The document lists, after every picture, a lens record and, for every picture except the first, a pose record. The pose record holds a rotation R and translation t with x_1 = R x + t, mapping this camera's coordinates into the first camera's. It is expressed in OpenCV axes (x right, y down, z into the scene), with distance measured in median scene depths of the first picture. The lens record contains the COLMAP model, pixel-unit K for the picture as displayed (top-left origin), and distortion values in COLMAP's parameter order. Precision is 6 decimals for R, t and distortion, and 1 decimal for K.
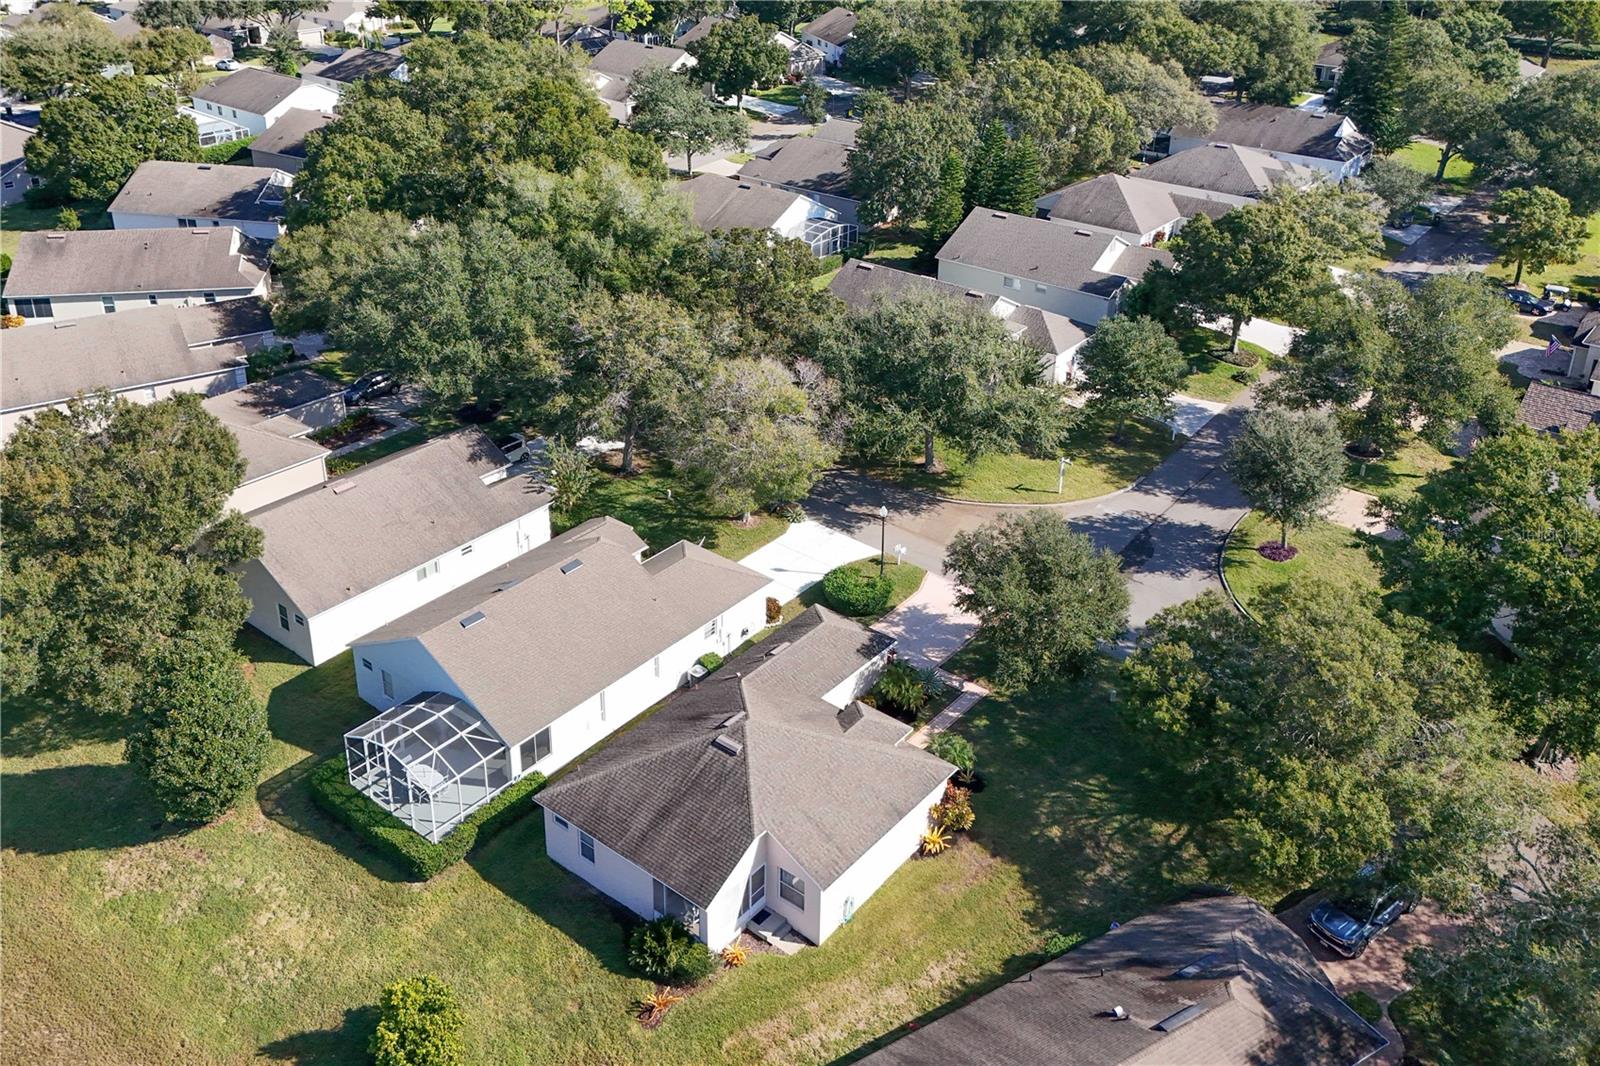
lens RADIAL K [[1170.3, 0, 800.0], [0, 1170.3, 533.0], [0, 0, 1]] dist [0.052052, 0.001372]
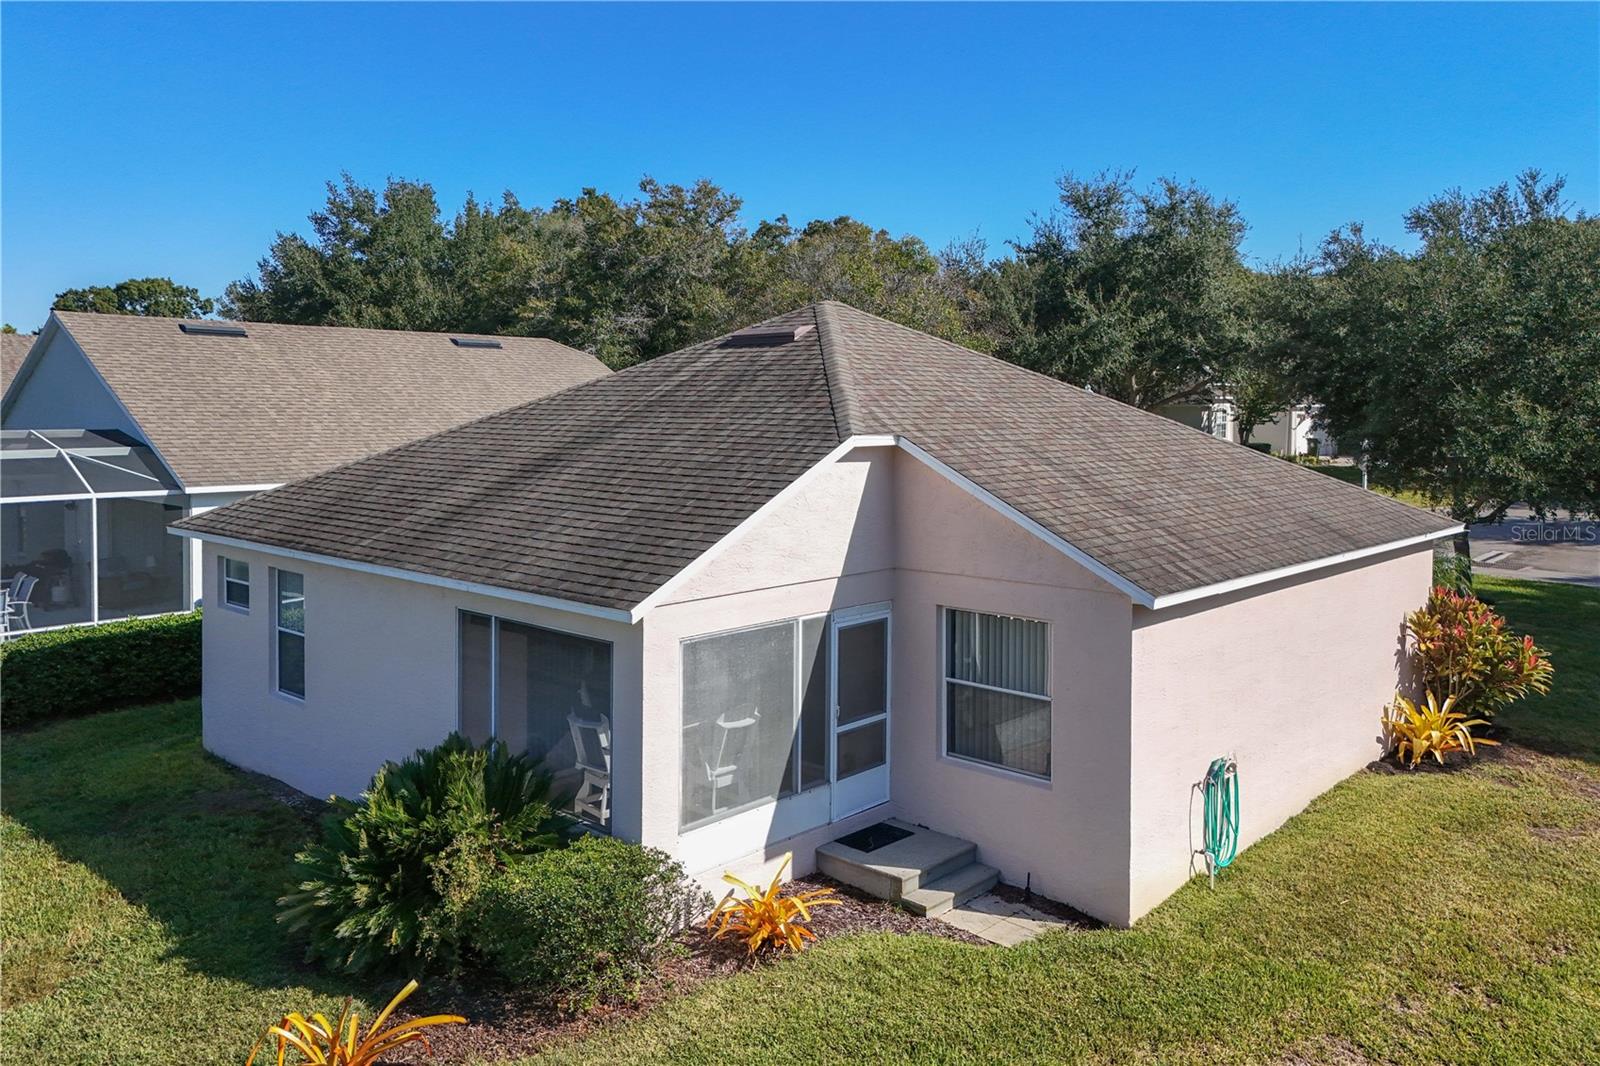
lens RADIAL K [[1170.3, 0, 800.0], [0, 1170.3, 533.0], [0, 0, 1]] dist [0.052052, 0.001372]
pose [[0.997506, -0.001827, -0.070564, -0.031403], [-0.023973, 0.931480, -0.363002, 0.363545], [0.066392, 0.363788, 0.929113, 0.750208]]
